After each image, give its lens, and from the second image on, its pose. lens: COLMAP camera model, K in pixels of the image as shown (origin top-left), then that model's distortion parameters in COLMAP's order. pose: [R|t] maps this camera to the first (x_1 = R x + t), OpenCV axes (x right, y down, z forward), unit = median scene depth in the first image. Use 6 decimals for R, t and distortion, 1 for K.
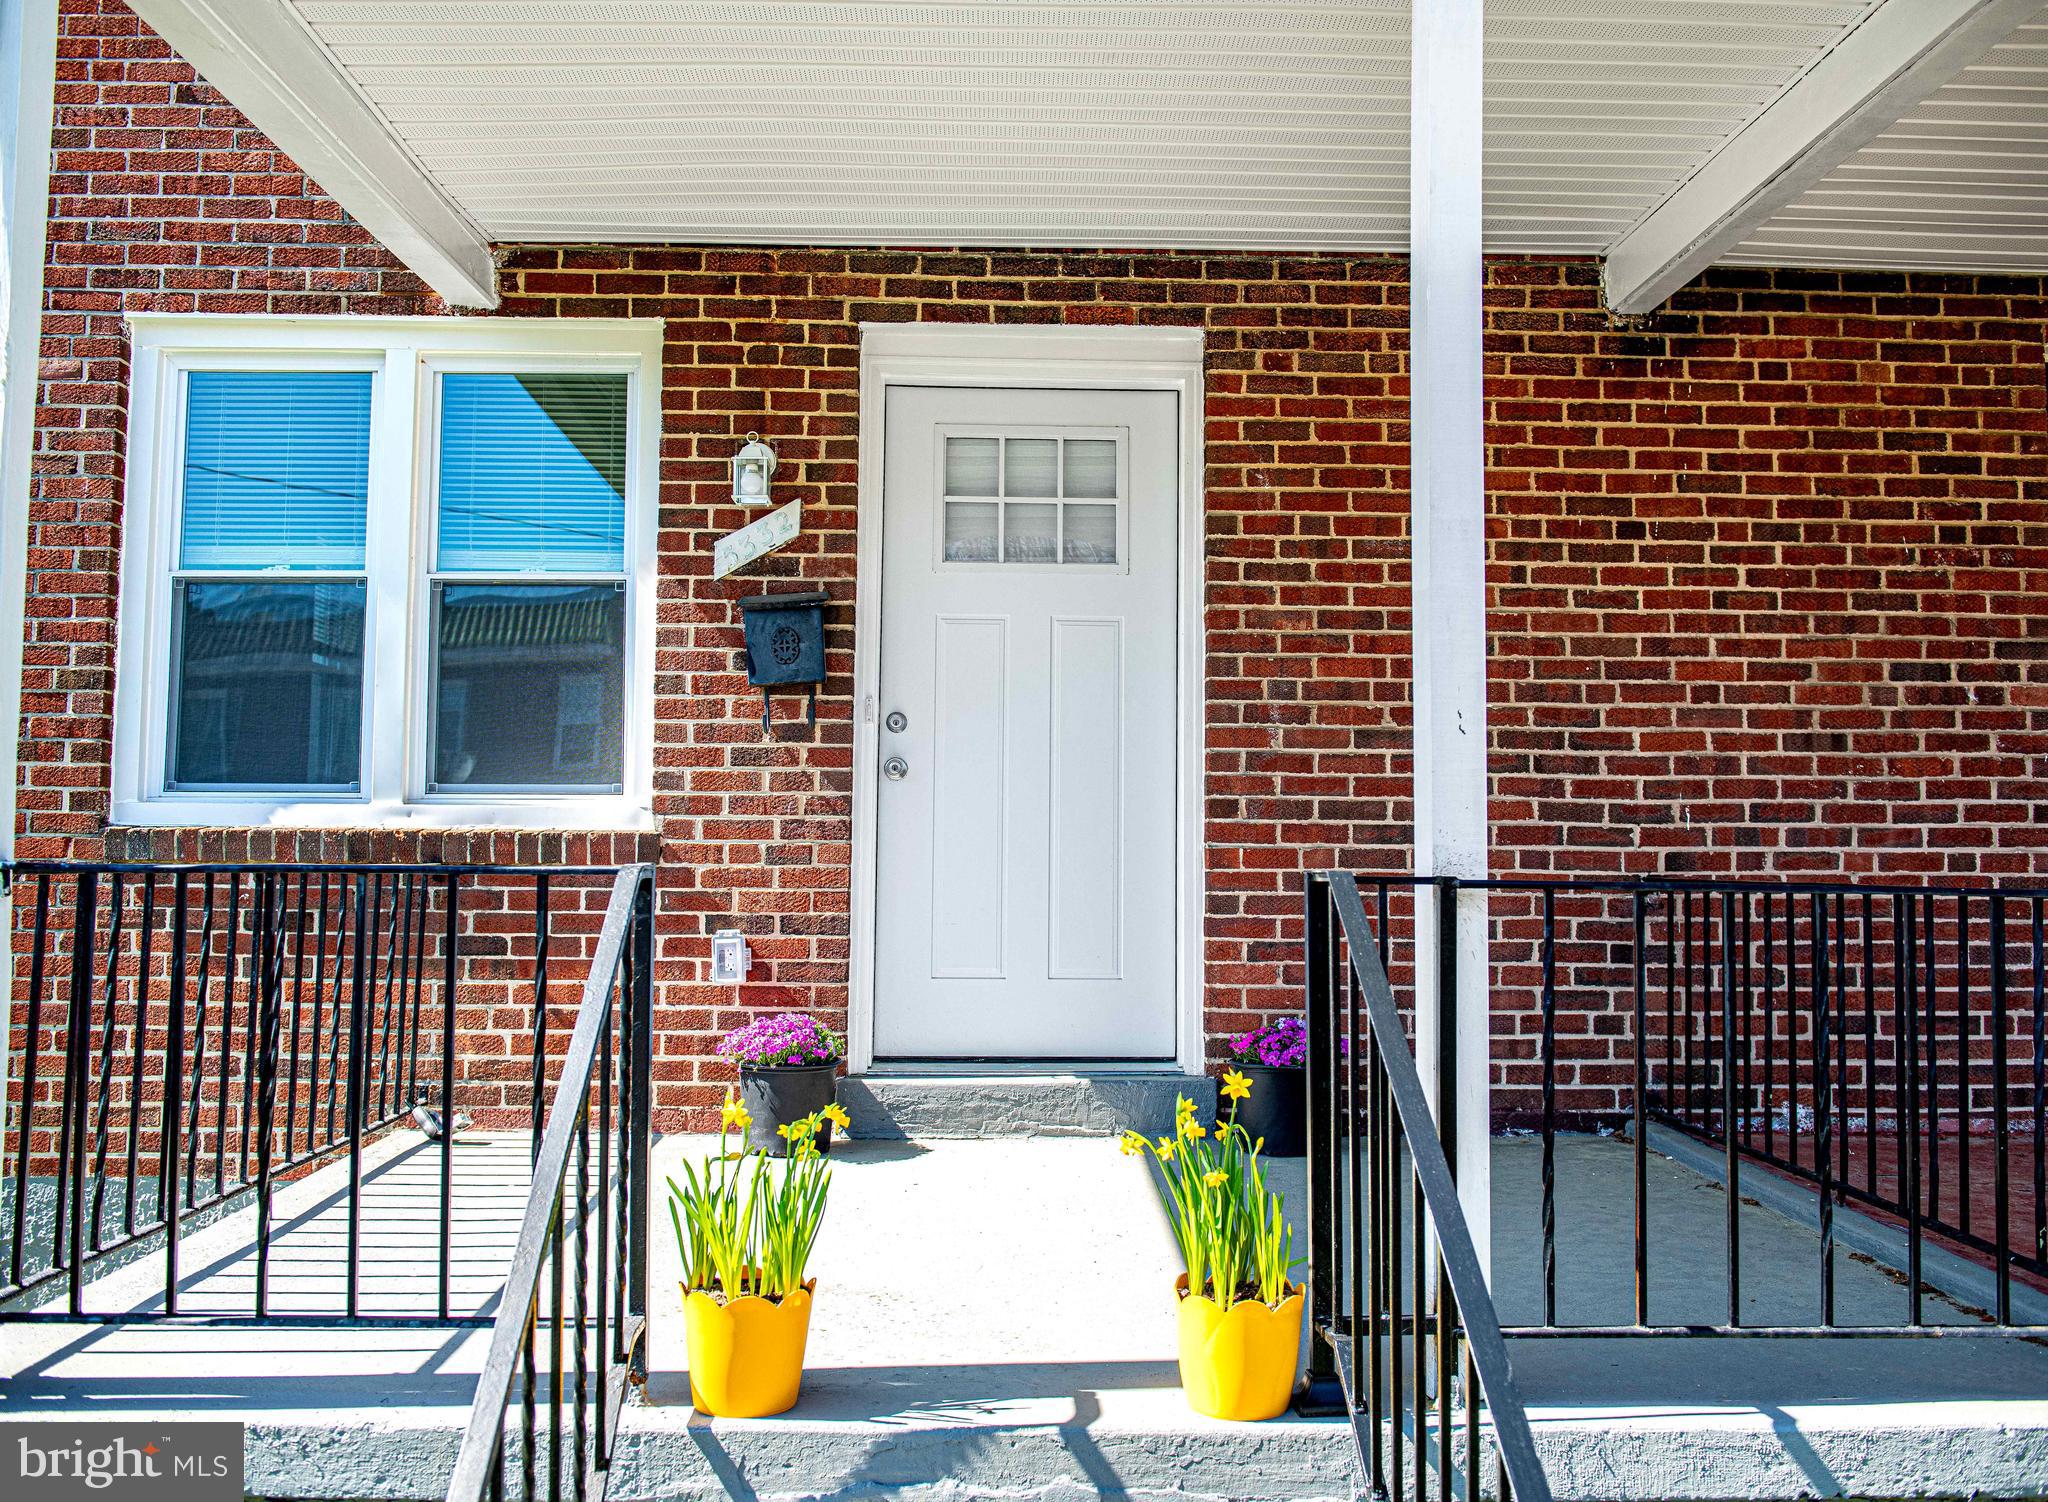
lens RADIAL K [[1791.5, 0, 1054.0], [0, 1791.5, 749.0], [0, 0, 1]] dist [-0.027848, -0.012135]
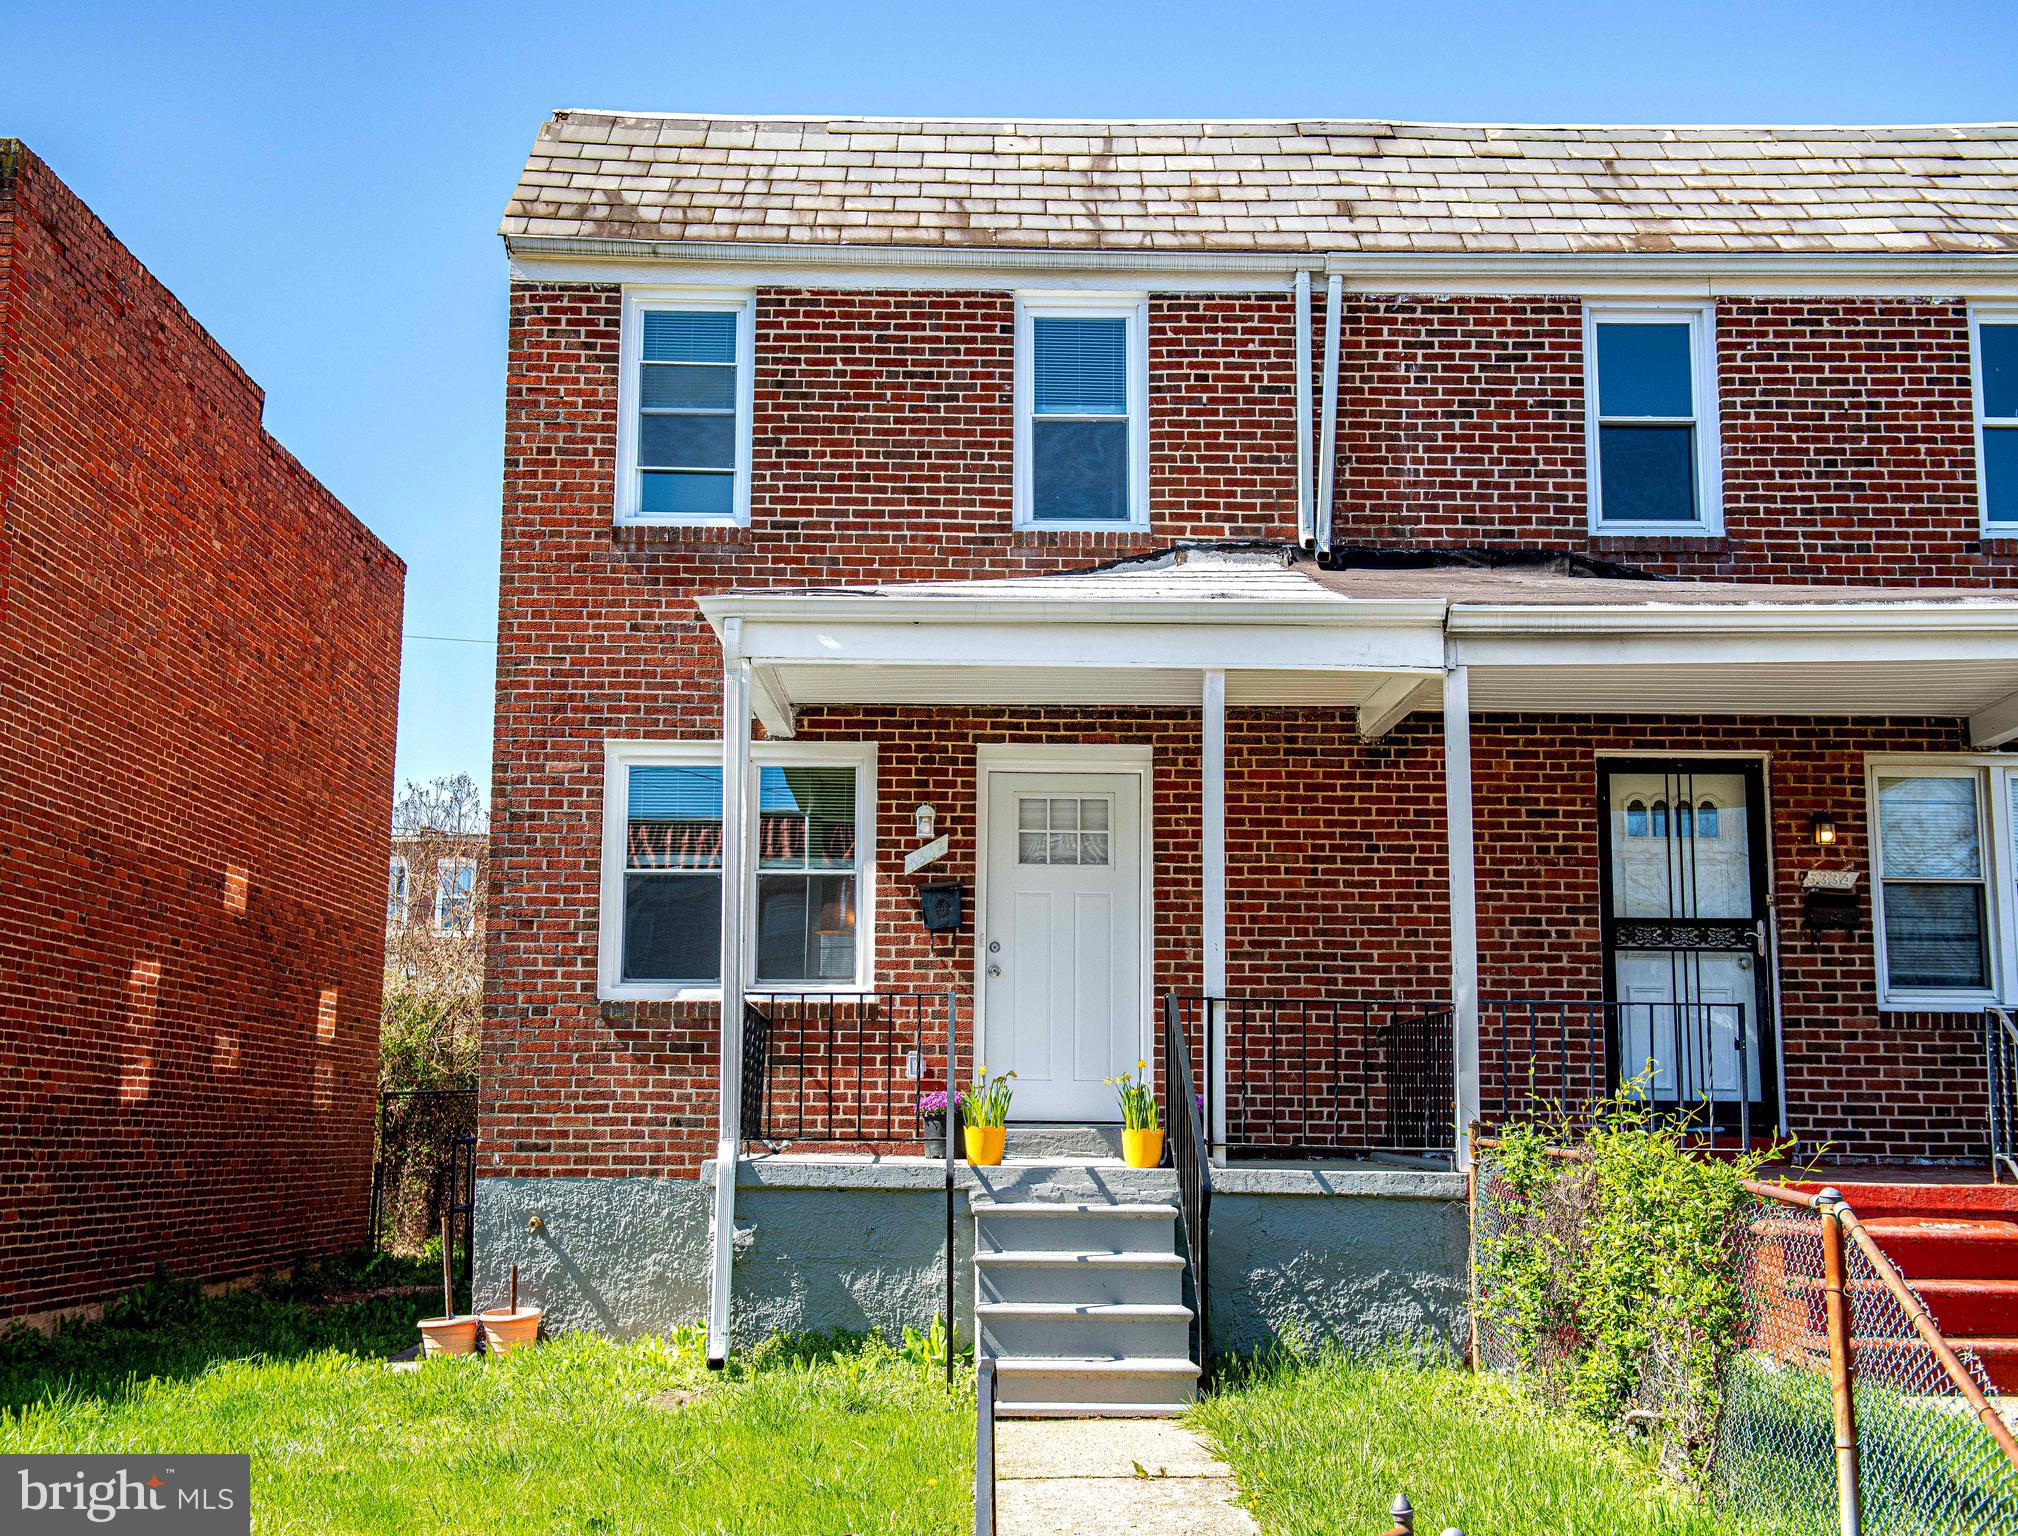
lens RADIAL K [[2544.4, 0, 973.4], [0, 2544.4, 727.2], [0, 0, 1]] dist [0.039866, 0.000000]
pose [[0.999567, -0.002142, -0.029358, -0.030423], [-0.000861, 0.994793, -0.101908, 0.029464], [0.029424, 0.101889, 0.994361, -1.799650]]
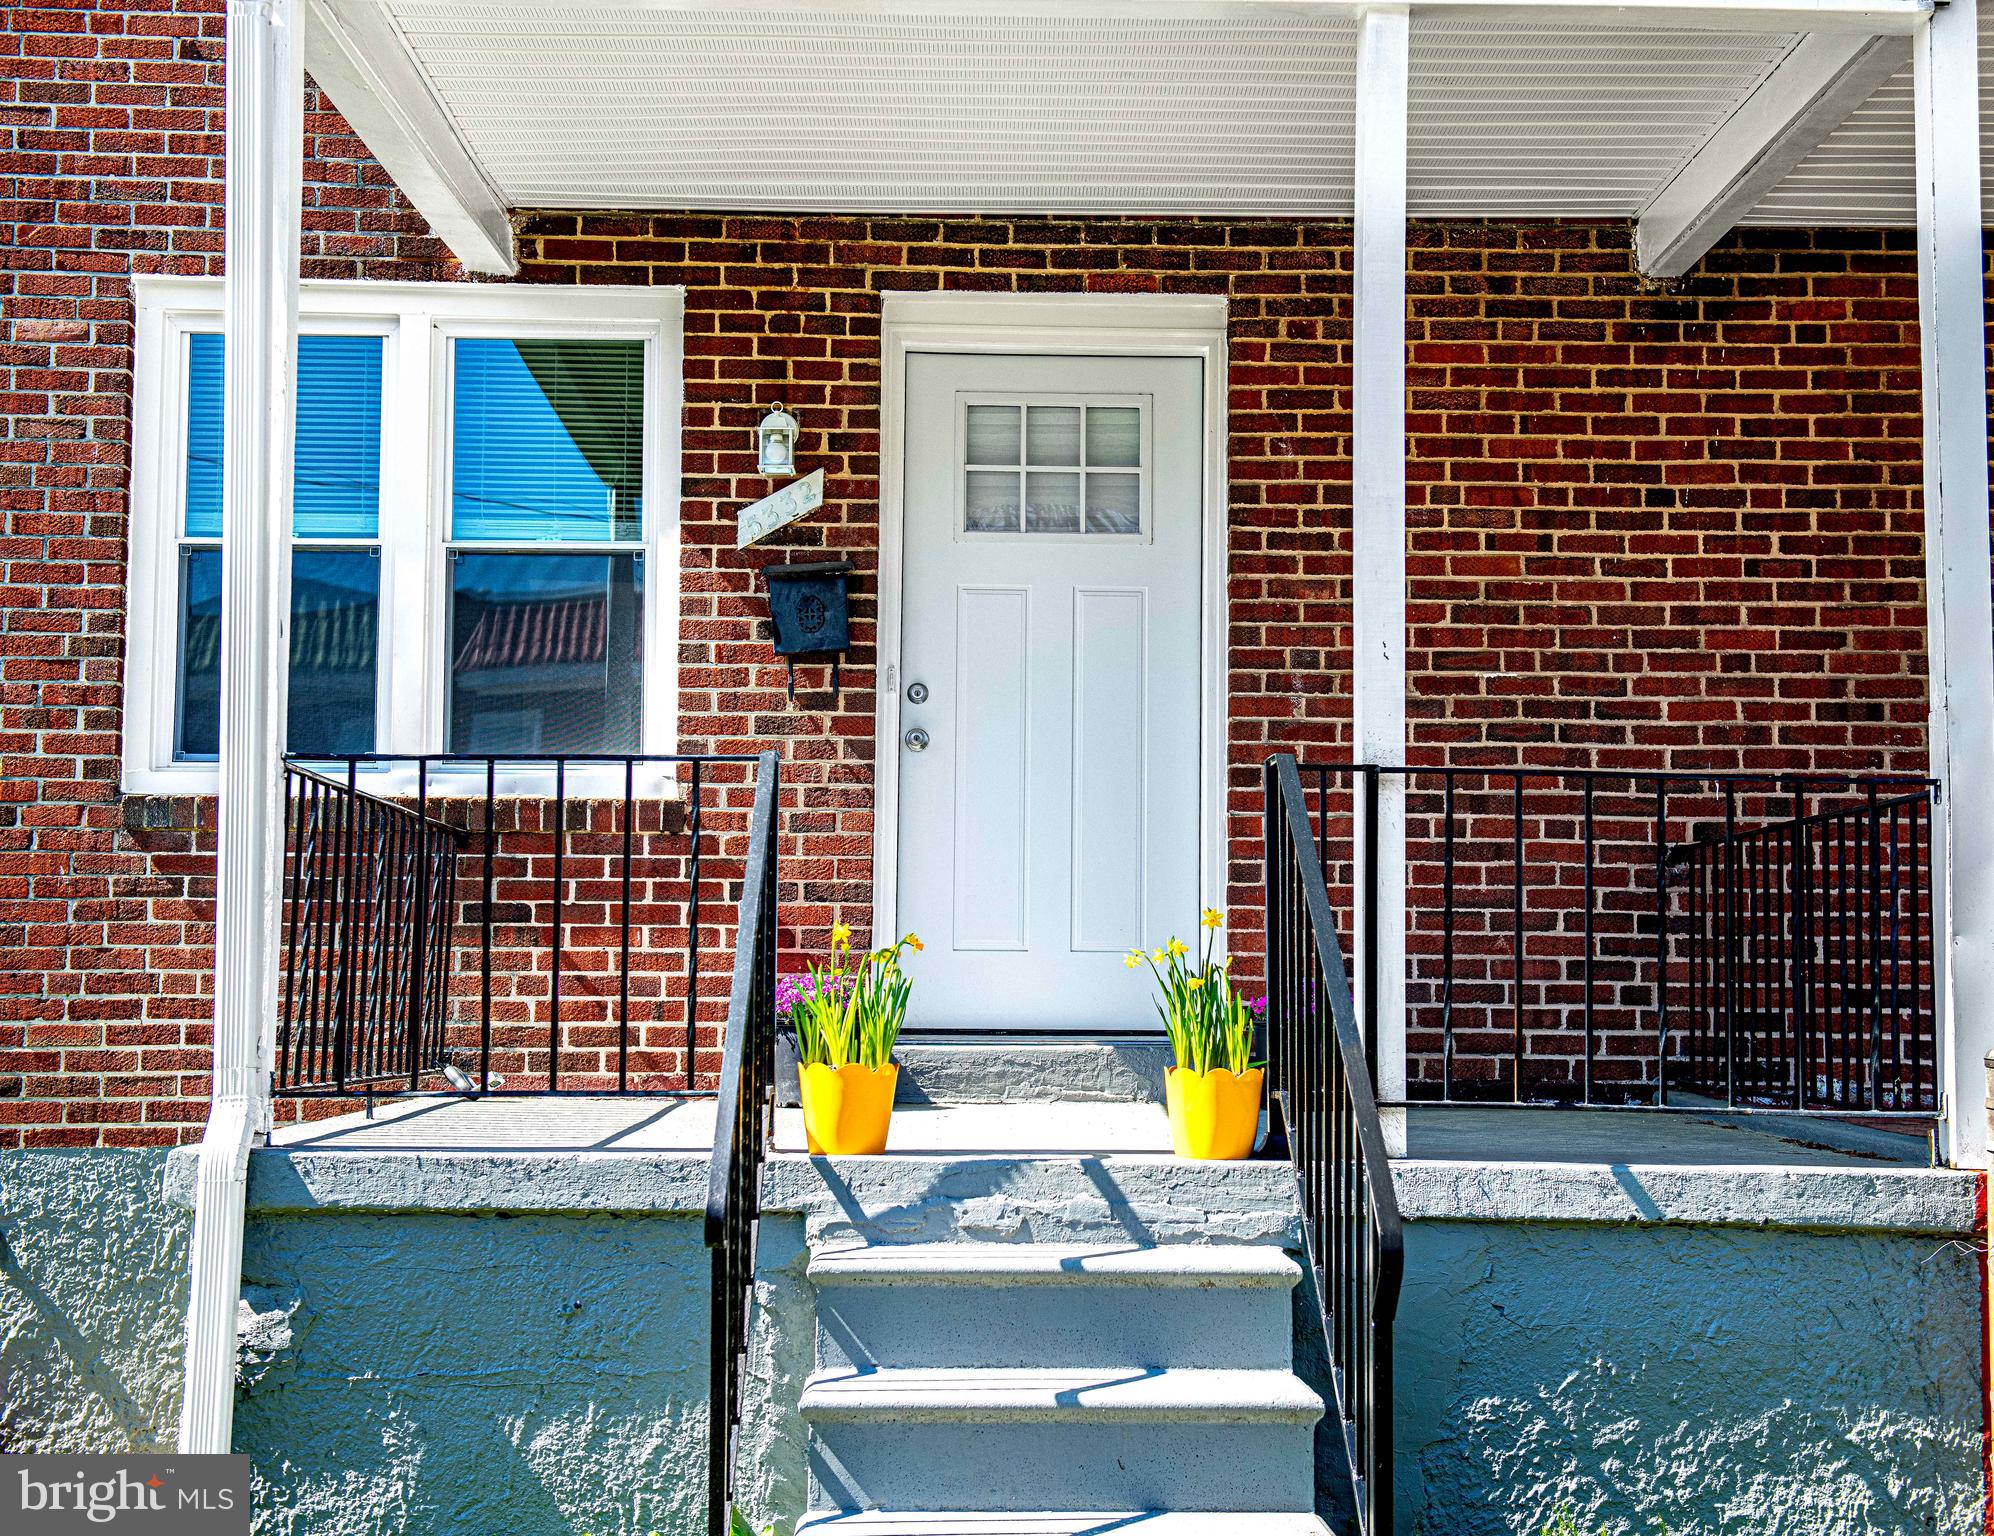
lens RADIAL K [[2871.2, 0, 1058.0], [0, 2871.2, 769.7], [0, 0, 1]] dist [0.096230, 0.000000]
pose [[0.999977, -0.000030, -0.006765, 0.000472], [-0.000122, 0.999745, -0.022593, 0.064596], [0.006764, 0.022593, 0.999722, -0.600178]]
